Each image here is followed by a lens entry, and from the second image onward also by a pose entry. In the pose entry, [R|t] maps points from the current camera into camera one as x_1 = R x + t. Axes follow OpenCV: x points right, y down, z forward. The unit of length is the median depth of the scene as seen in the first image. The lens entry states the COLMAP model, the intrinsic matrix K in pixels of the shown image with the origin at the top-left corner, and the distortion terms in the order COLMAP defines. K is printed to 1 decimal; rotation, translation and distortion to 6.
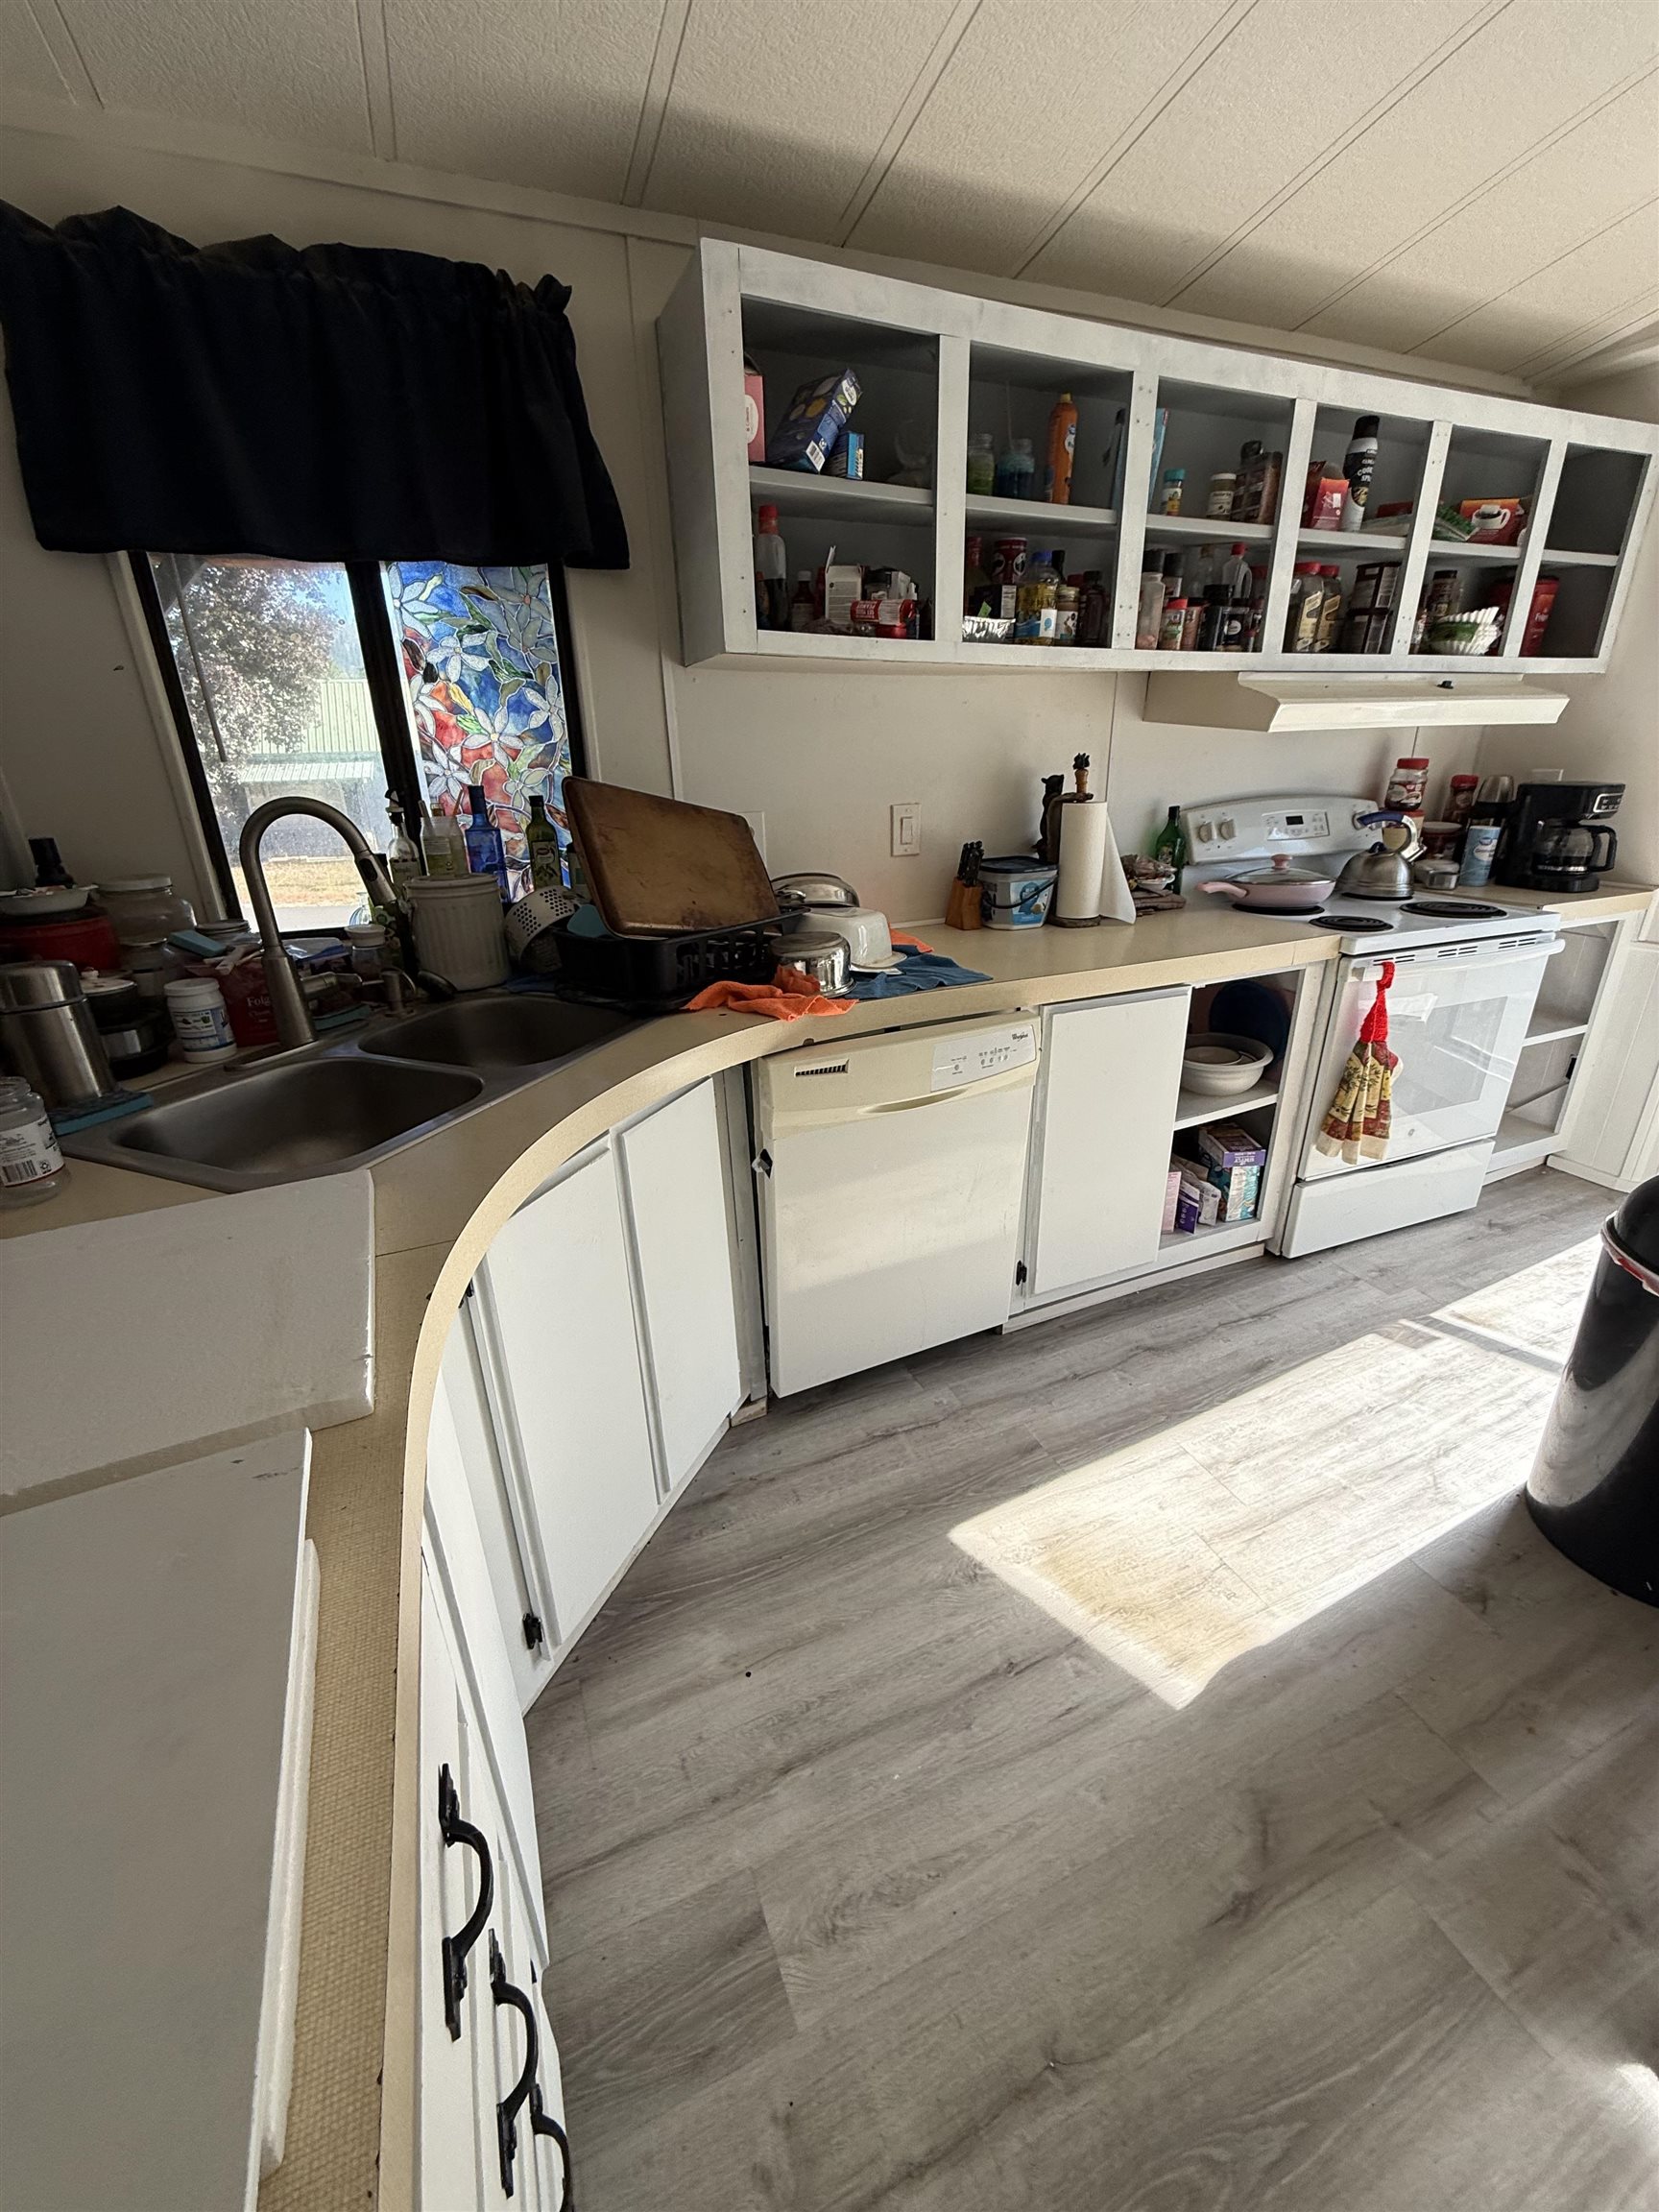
lens RADIAL K [[893.7, 0, 825.9], [0, 893.7, 1104.5], [0, 0, 1]] dist [-0.003284, -0.000329]
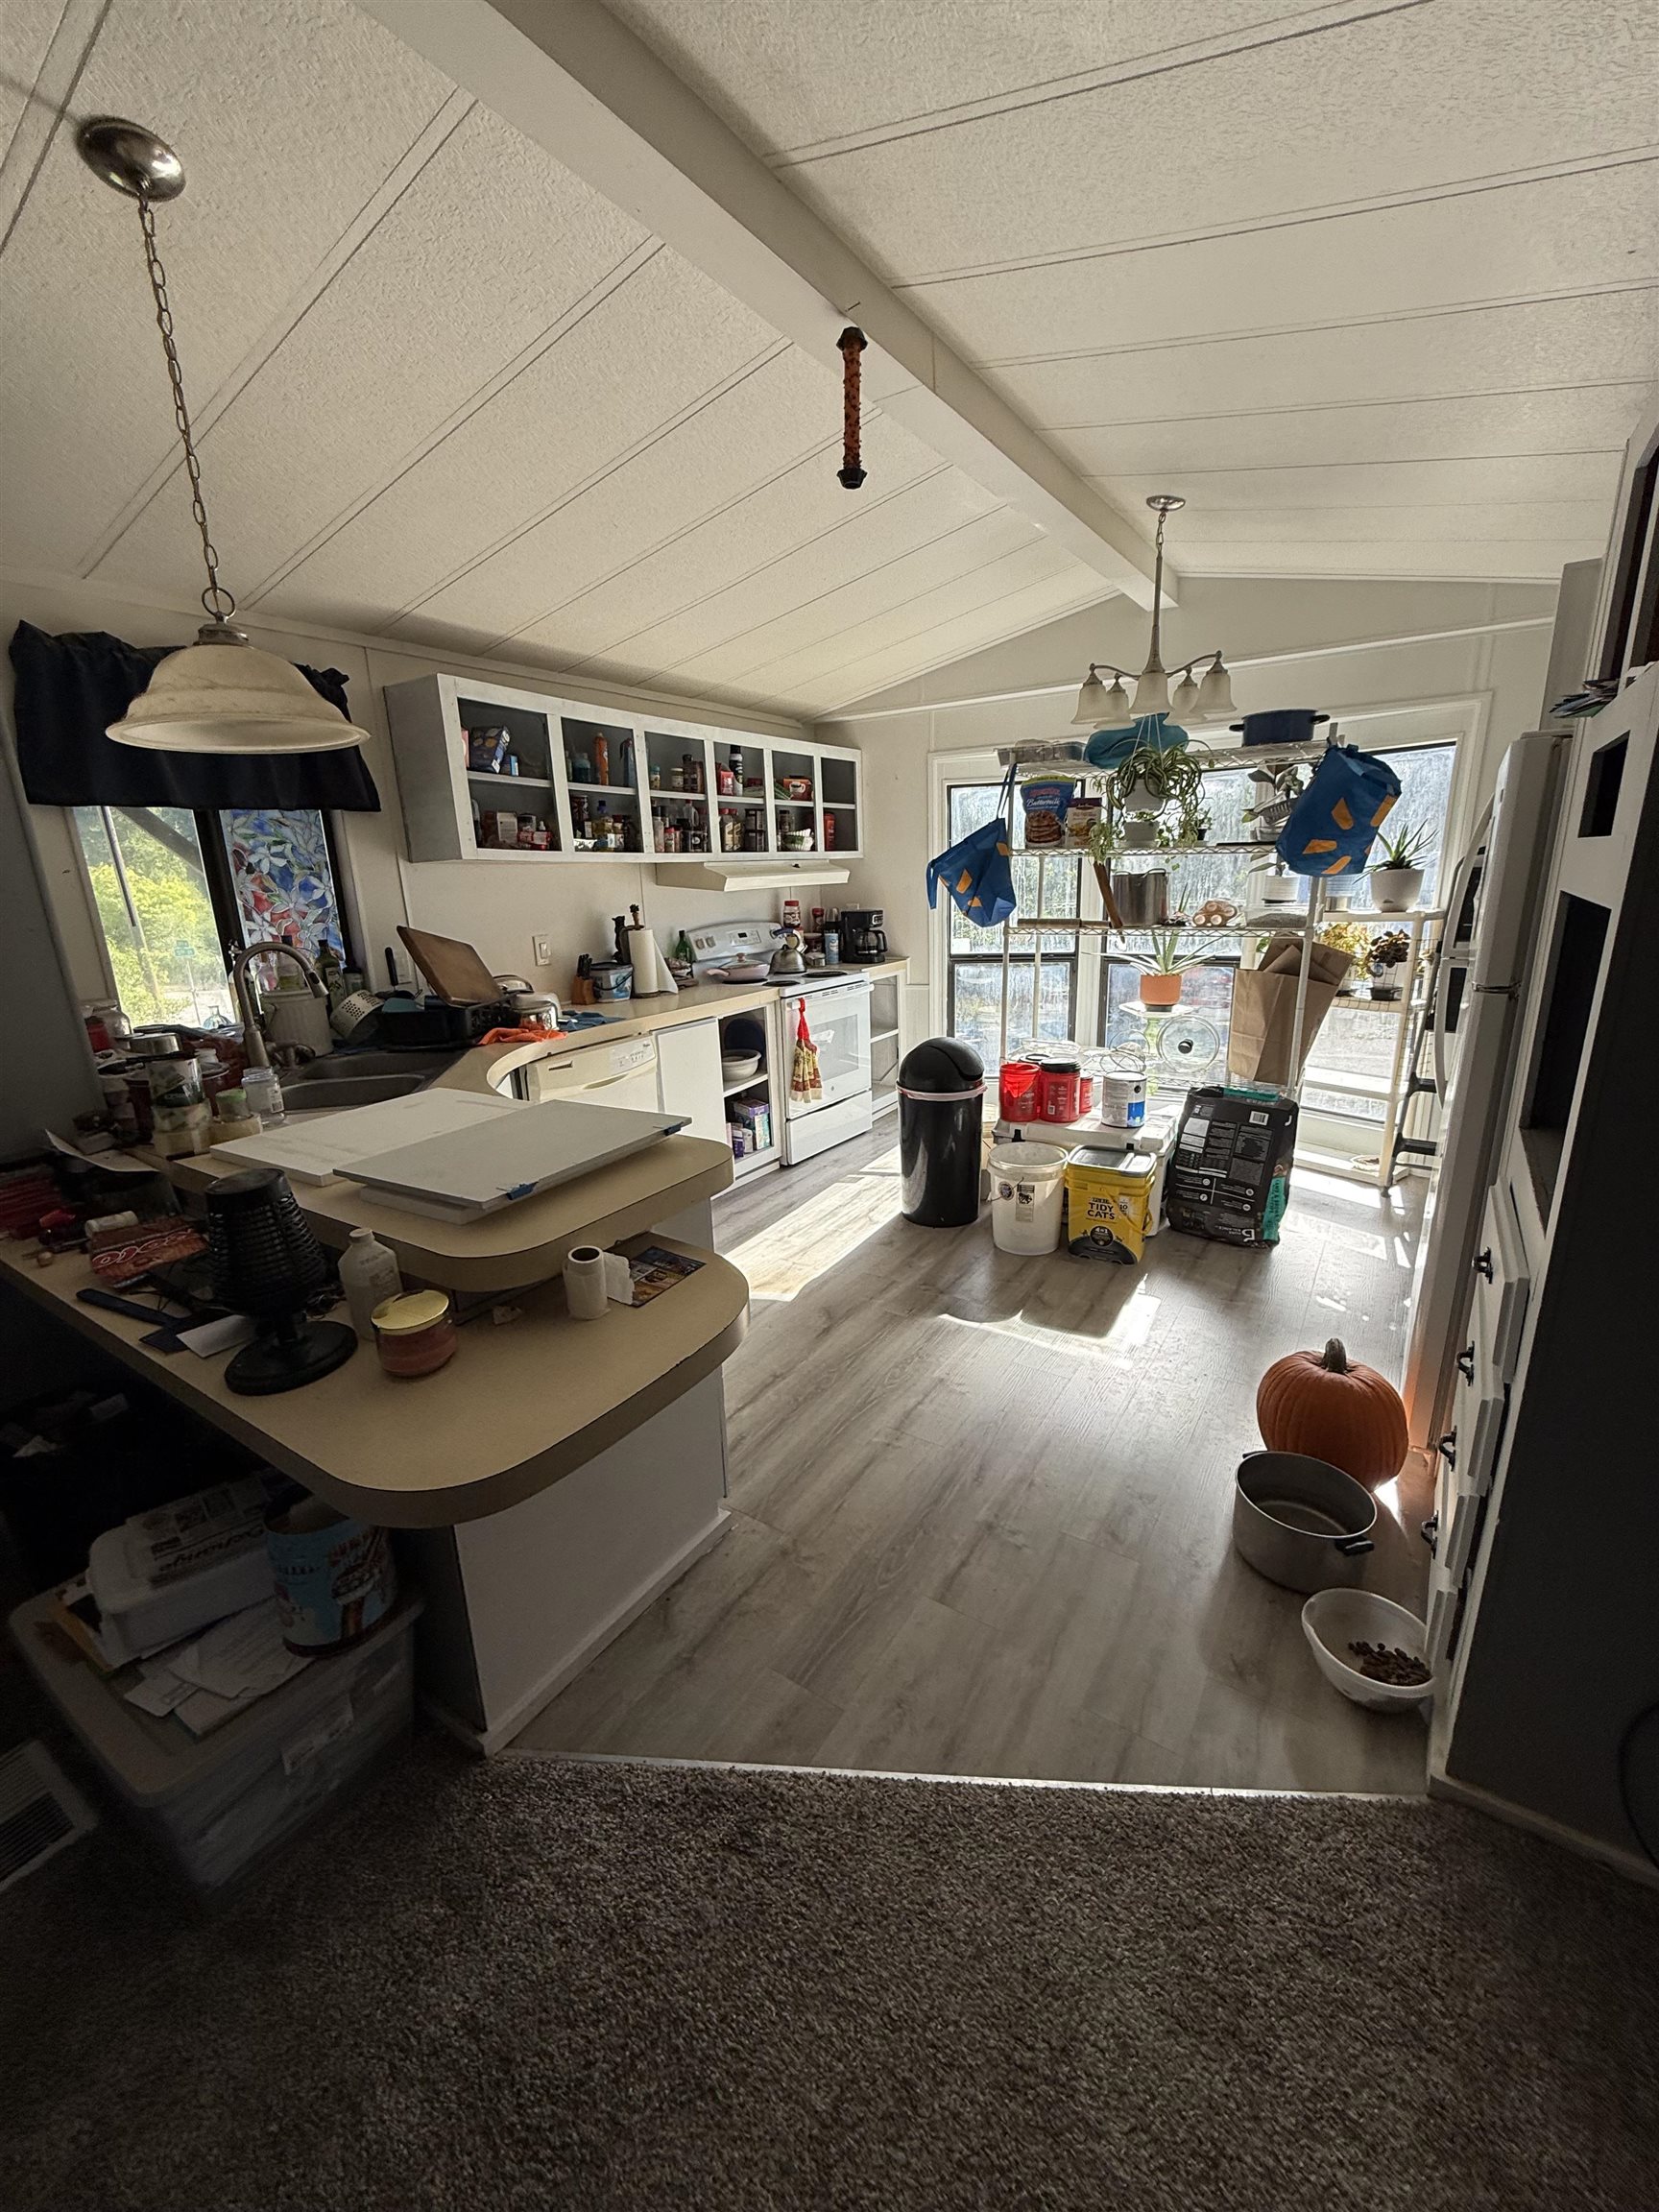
lens RADIAL K [[893.7, 0, 834.8], [0, 893.7, 1117.7], [0, 0, 1]] dist [-0.003284, -0.000329]
pose [[0.831503, -0.154983, 0.533464, -0.416277], [0.222872, 0.972692, -0.064800, 0.243562], [-0.508853, 0.172775, 0.843337, -0.680048]]
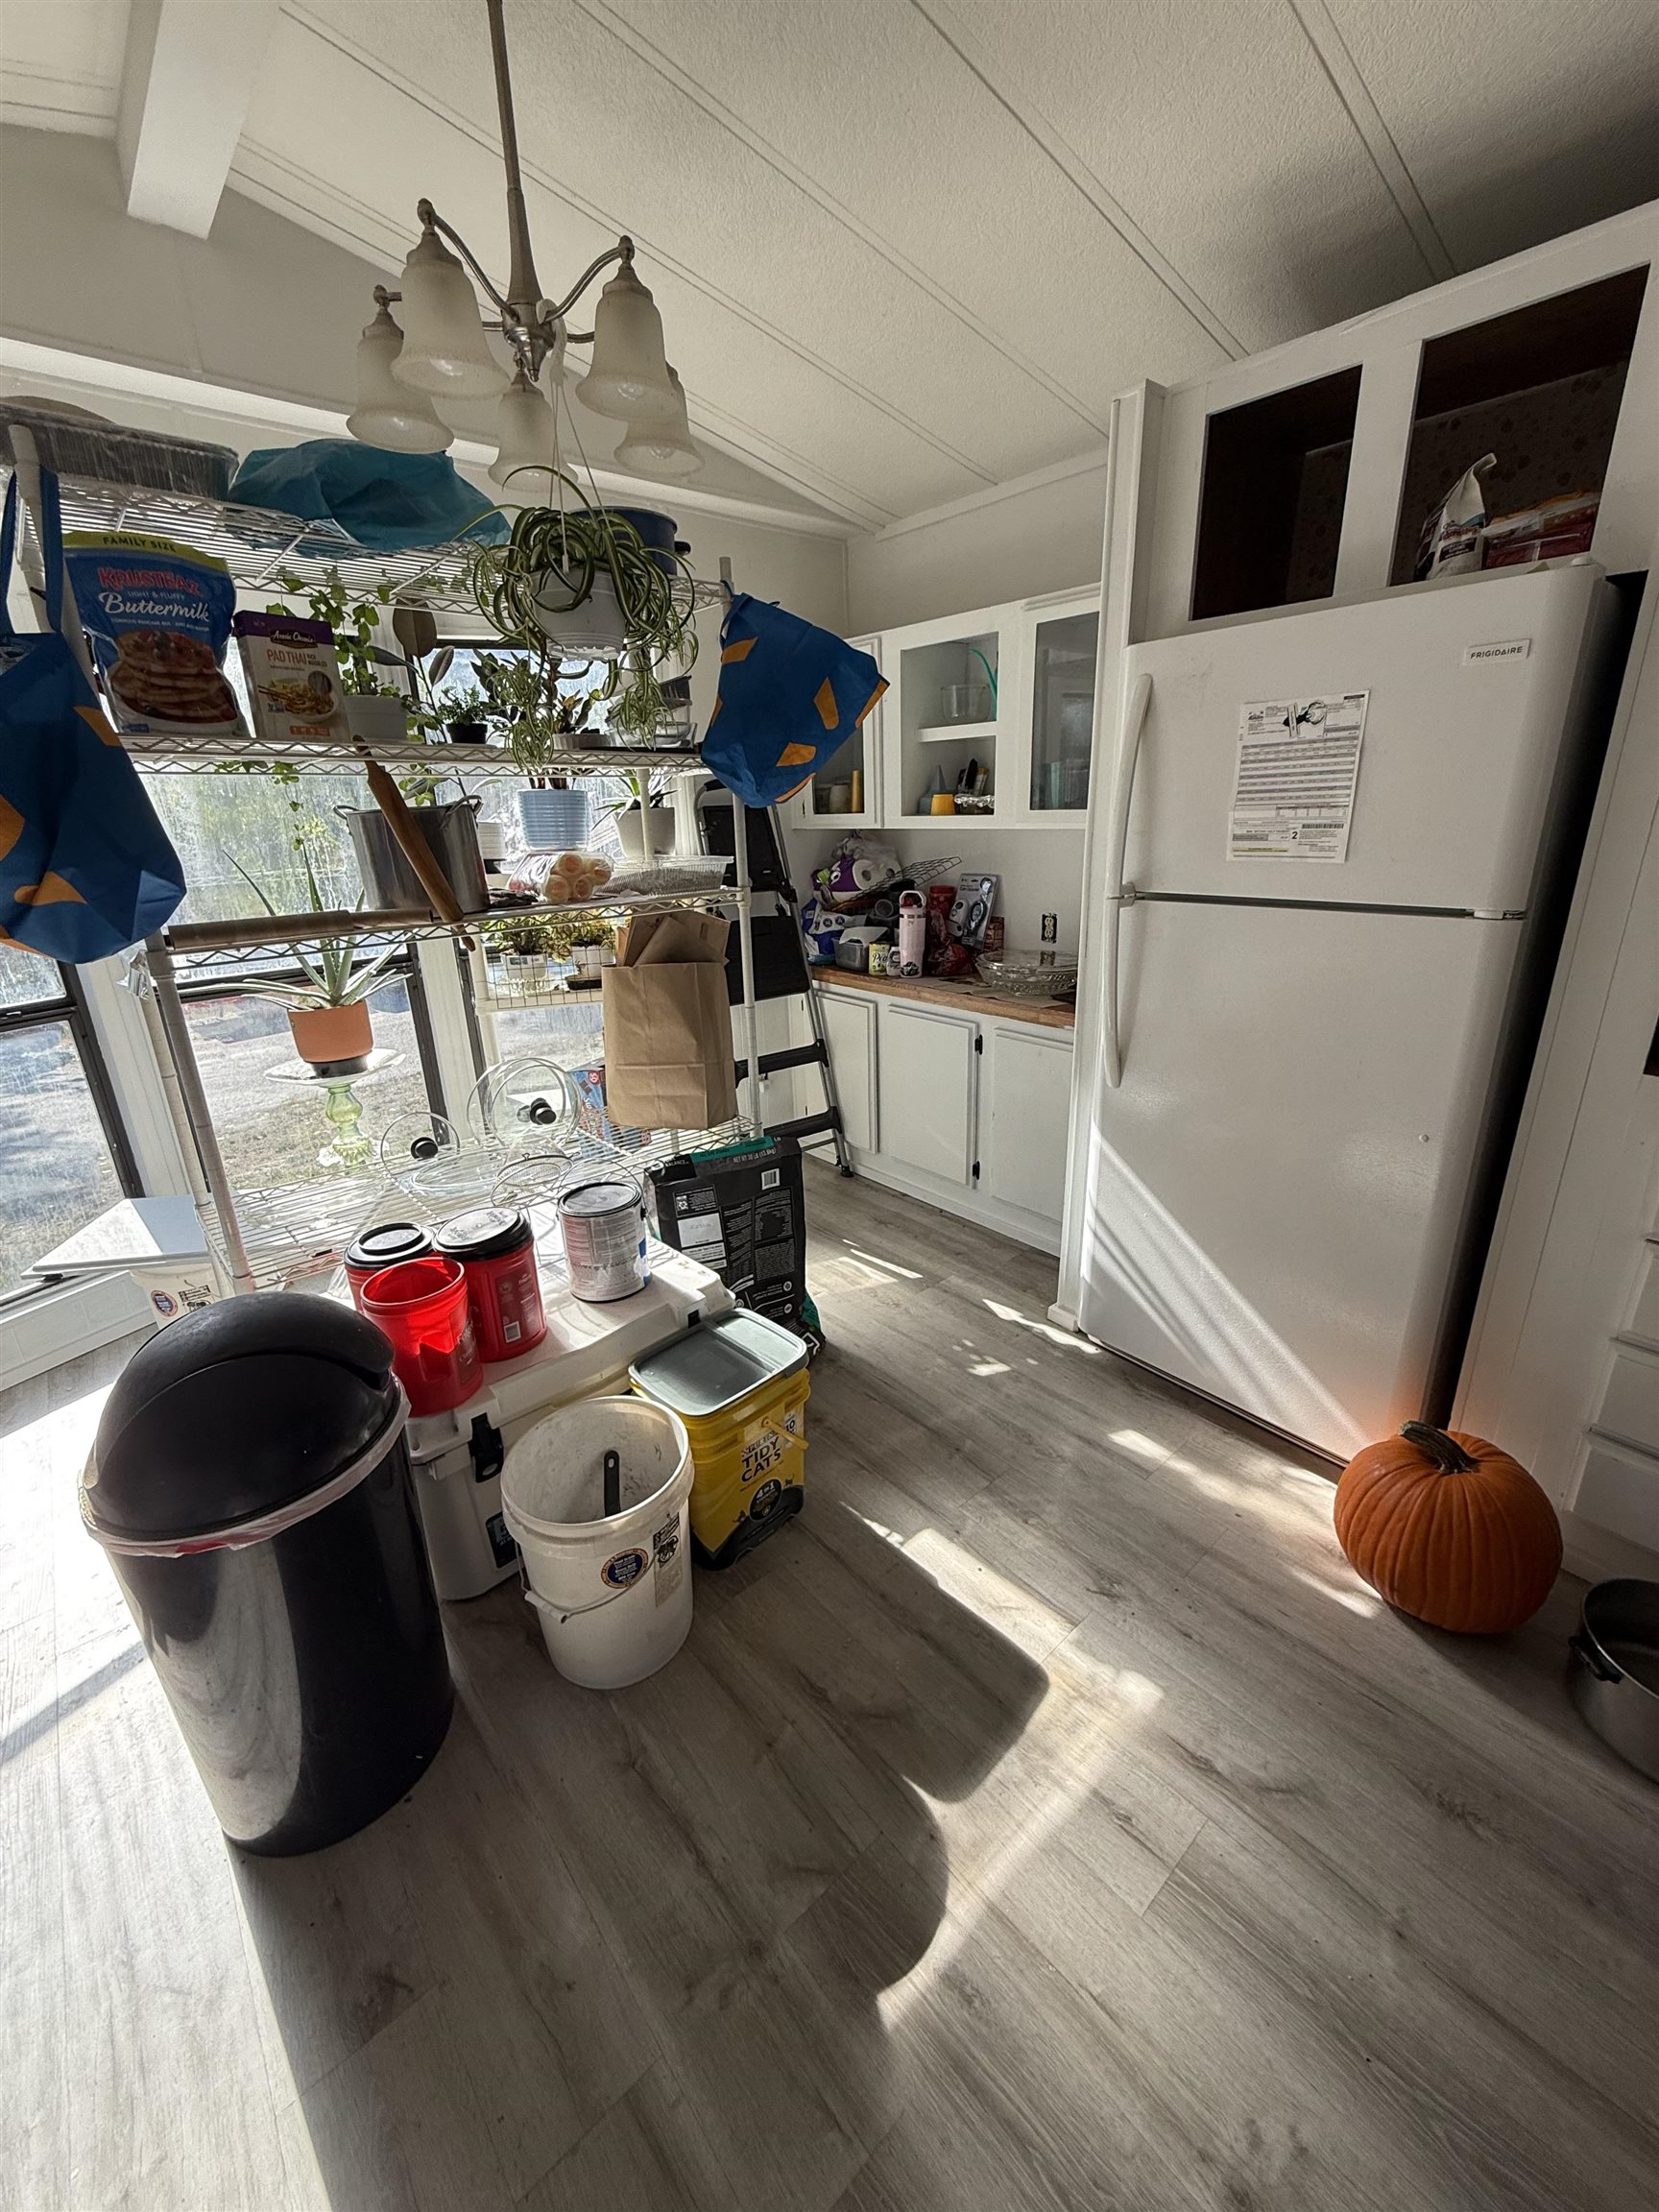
lens RADIAL K [[893.7, 0, 826.7], [0, 893.7, 1097.4], [0, 0, 1]] dist [-0.003284, -0.000329]
pose [[-0.304271, -0.274229, 0.912260, 0.114698], [0.391000, 0.837322, 0.382114, -0.140228], [-0.868642, 0.472960, -0.147550, 0.323822]]
